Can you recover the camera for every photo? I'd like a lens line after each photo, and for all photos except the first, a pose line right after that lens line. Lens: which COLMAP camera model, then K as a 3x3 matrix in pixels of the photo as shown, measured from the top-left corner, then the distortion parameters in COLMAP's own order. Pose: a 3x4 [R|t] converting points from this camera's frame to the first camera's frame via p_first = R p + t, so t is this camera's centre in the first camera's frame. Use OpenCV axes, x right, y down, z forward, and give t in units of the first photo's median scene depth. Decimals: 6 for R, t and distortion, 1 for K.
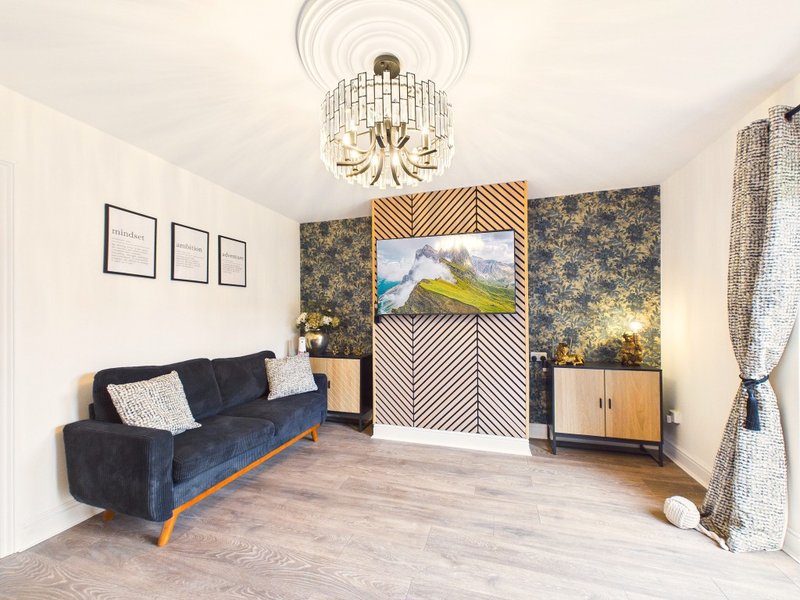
lens RADIAL K [[321.6, 0, 399.6], [0, 321.6, 304.3], [0, 0, 1]] dist [0.000665, 0.000197]
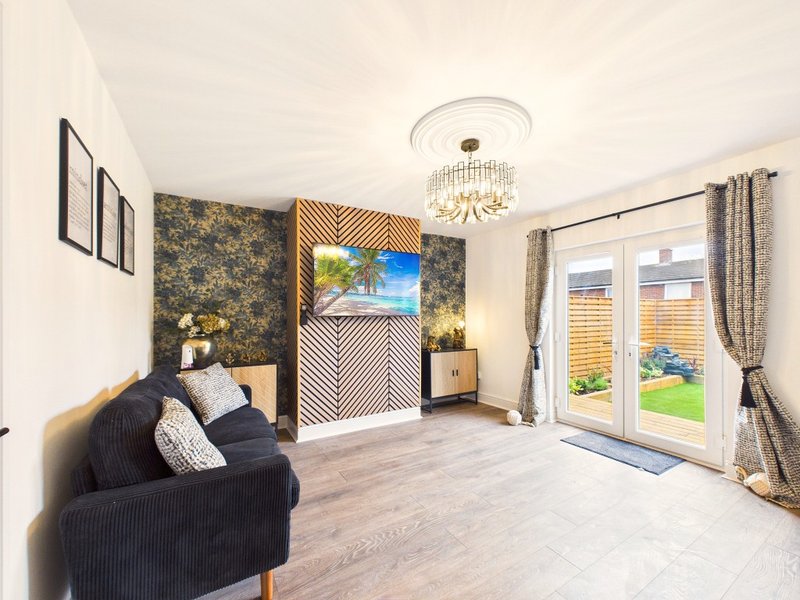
lens RADIAL K [[315.9, 0, 407.8], [0, 315.9, 305.4], [0, 0, 1]] dist [-0.000058, 0.000020]
pose [[0.674891, 0.028817, 0.737354, -0.596804], [-0.024101, 0.999565, -0.017005, 0.007702], [-0.737523, -0.006294, 0.675292, 0.112113]]
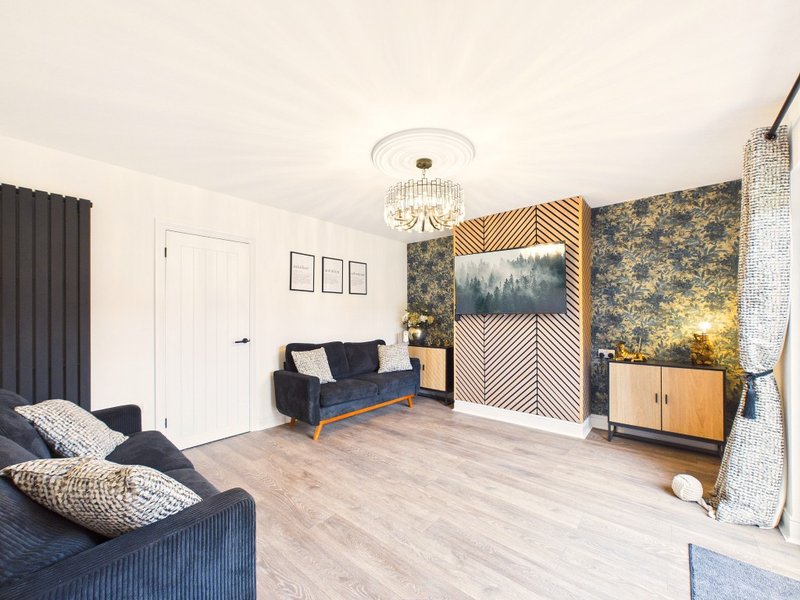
lens RADIAL K [[325.4, 0, 401.9], [0, 325.4, 298.7], [0, 0, 1]] dist [-0.001159, -0.000062]
pose [[0.917458, -0.016523, -0.397488, 0.256070], [0.009177, 0.999750, -0.020377, -0.004573], [0.397726, 0.015047, 0.917381, -0.283350]]
